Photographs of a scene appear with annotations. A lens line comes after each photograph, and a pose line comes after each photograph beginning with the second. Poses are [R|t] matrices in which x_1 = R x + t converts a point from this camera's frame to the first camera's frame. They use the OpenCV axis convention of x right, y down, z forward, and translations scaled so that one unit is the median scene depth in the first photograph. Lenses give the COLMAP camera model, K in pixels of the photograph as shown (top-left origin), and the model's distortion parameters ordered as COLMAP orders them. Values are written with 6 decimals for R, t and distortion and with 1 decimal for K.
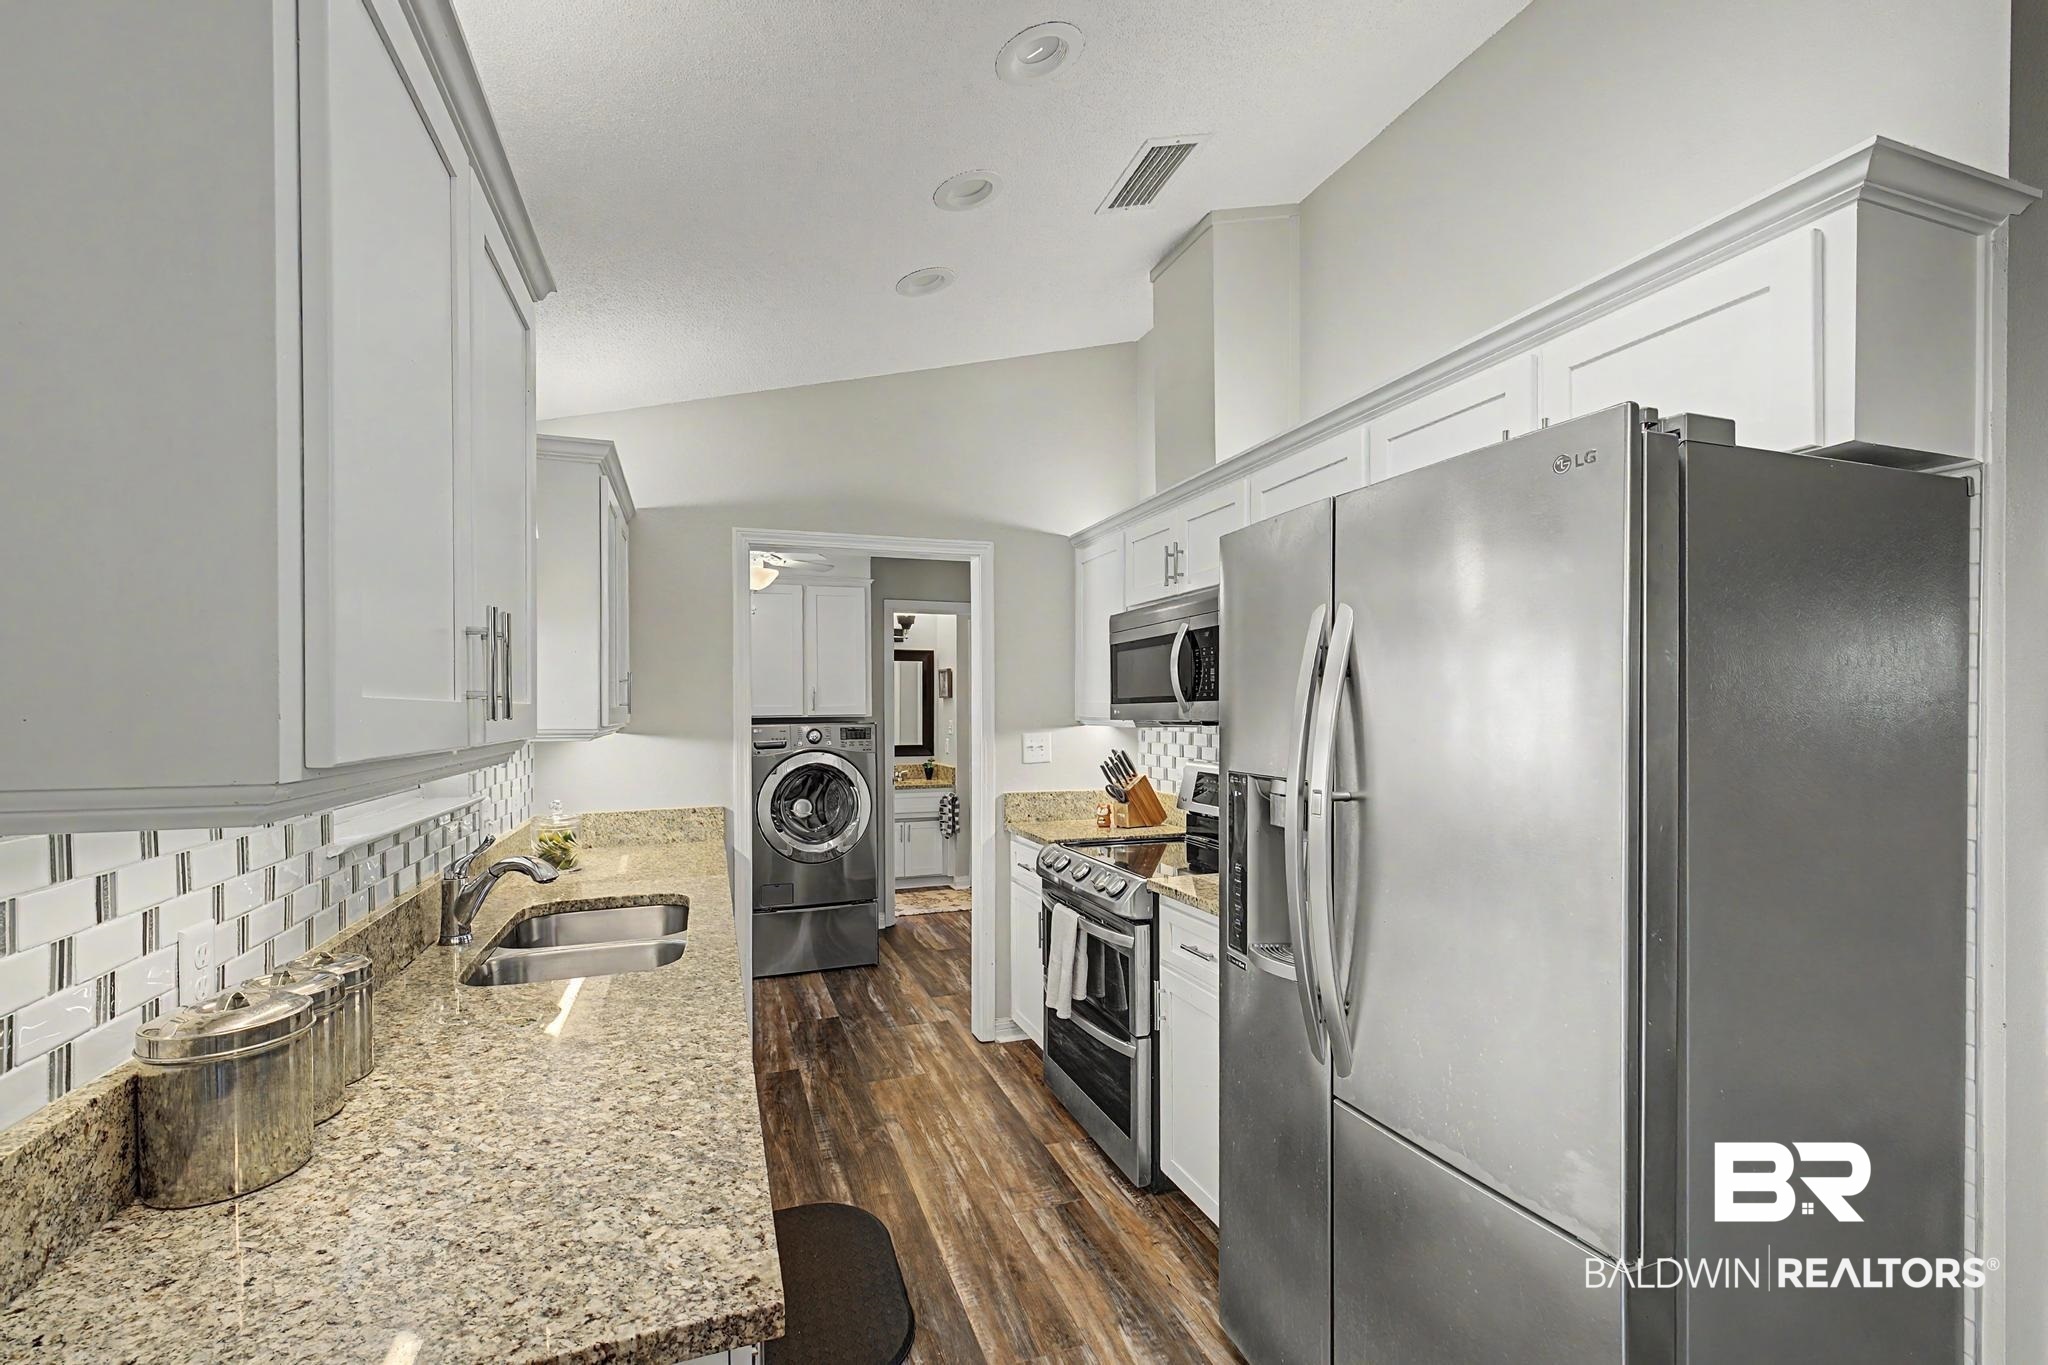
lens RADIAL K [[864.4, 0, 1018.5], [0, 864.4, 699.0], [0, 0, 1]] dist [0.004412, 0.000295]
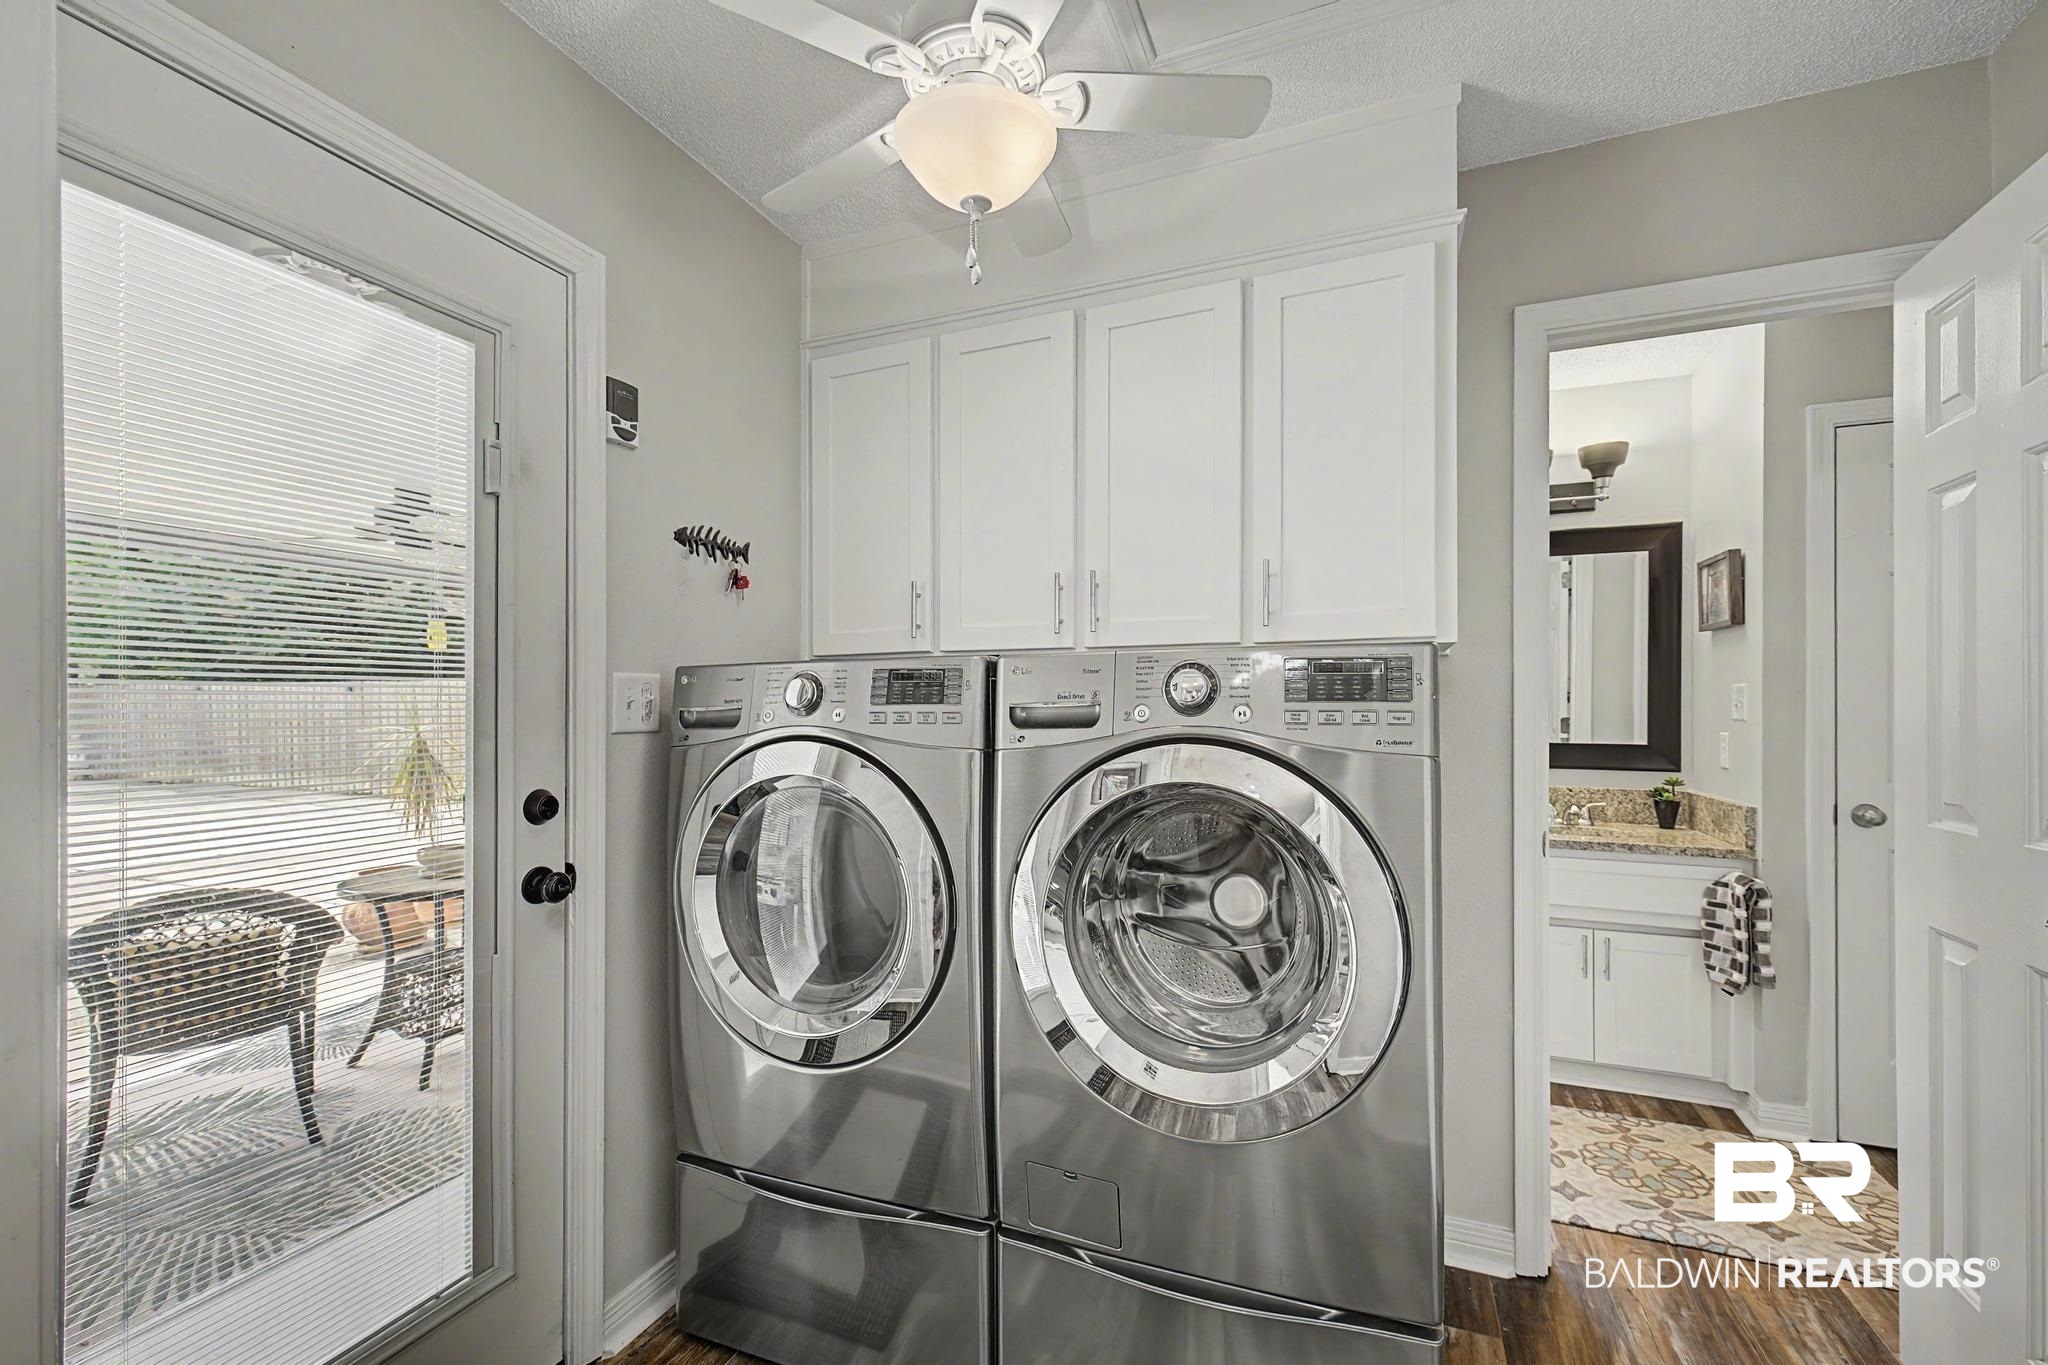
lens RADIAL K [[864.4, 0, 1012.2], [0, 864.4, 698.6], [0, 0, 1]] dist [0.004412, 0.000295]
pose [[0.740598, 0.004869, -0.671931, -0.059310], [-0.001709, 0.999984, 0.005362, 0.030456], [0.671946, -0.002823, 0.740594, 0.501873]]
